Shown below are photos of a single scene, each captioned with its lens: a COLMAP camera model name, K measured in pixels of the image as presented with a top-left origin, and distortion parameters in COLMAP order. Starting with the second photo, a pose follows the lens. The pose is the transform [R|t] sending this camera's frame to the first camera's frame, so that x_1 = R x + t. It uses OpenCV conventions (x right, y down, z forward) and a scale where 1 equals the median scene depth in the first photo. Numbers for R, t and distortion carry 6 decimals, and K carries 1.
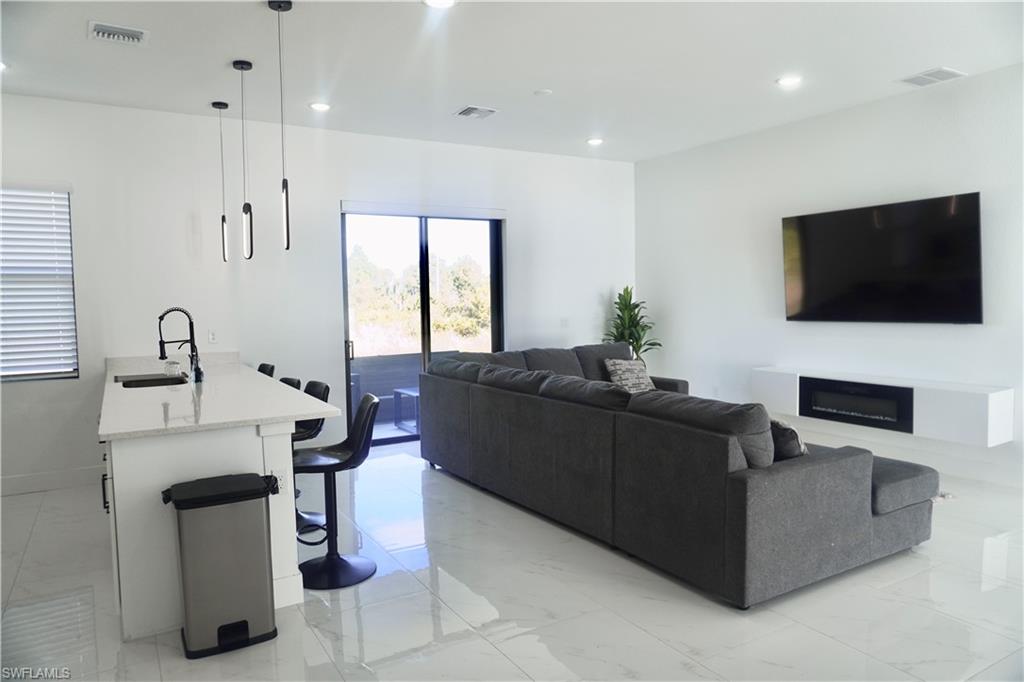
lens RADIAL K [[695.4, 0, 517.7], [0, 695.4, 342.4], [0, 0, 1]] dist [-0.050741, 0.026687]
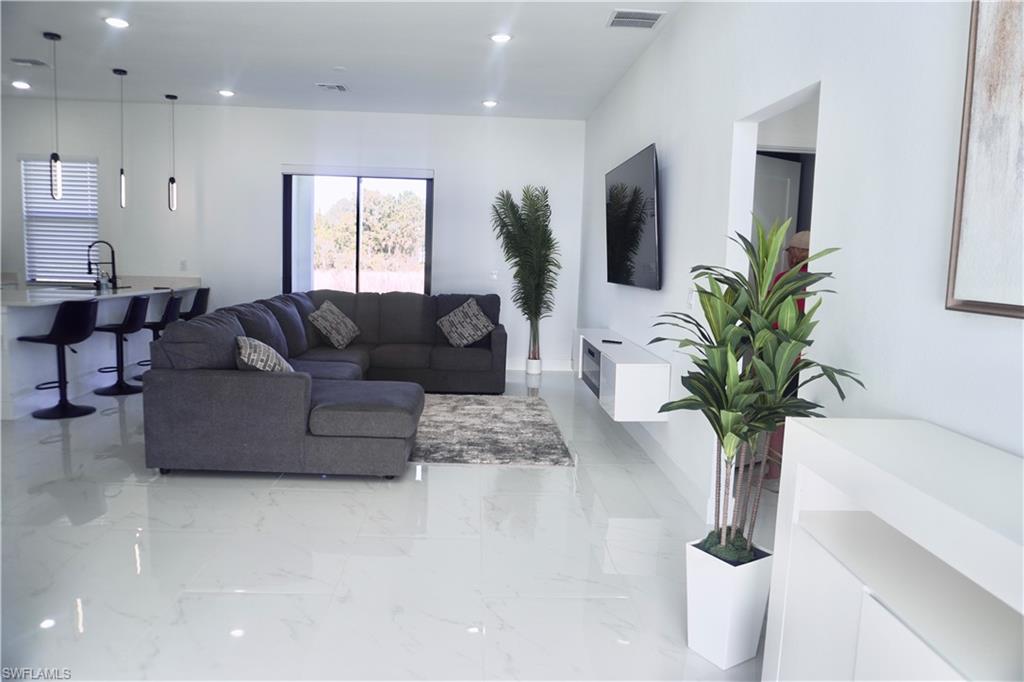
lens RADIAL K [[695.4, 0, 504.4], [0, 695.4, 345.8], [0, 0, 1]] dist [-0.050741, 0.026687]
pose [[0.872825, 0.104310, -0.476756, 0.895196], [-0.077000, 0.994090, 0.076529, -0.004191], [0.481921, -0.030086, 0.875698, 0.101605]]
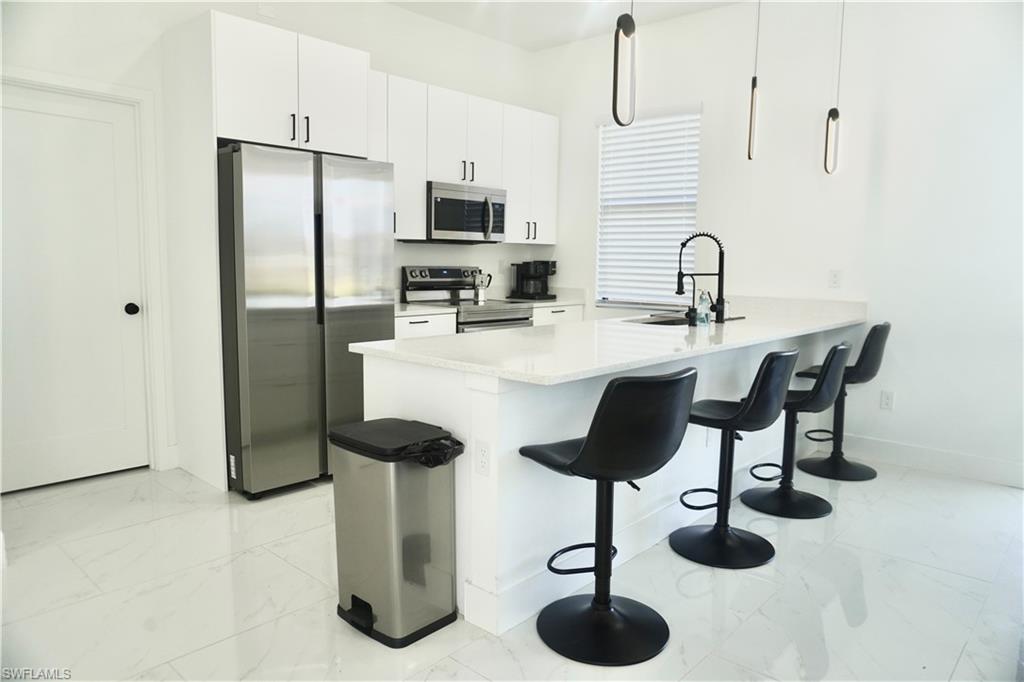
lens RADIAL K [[695.4, 0, 503.8], [0, 695.4, 340.6], [0, 0, 1]] dist [-0.050741, 0.026687]
pose [[0.273880, 0.132556, -0.952585, 0.202101], [-0.073751, 0.990435, 0.116618, -0.002319], [0.958932, 0.038315, 0.281037, 0.497035]]
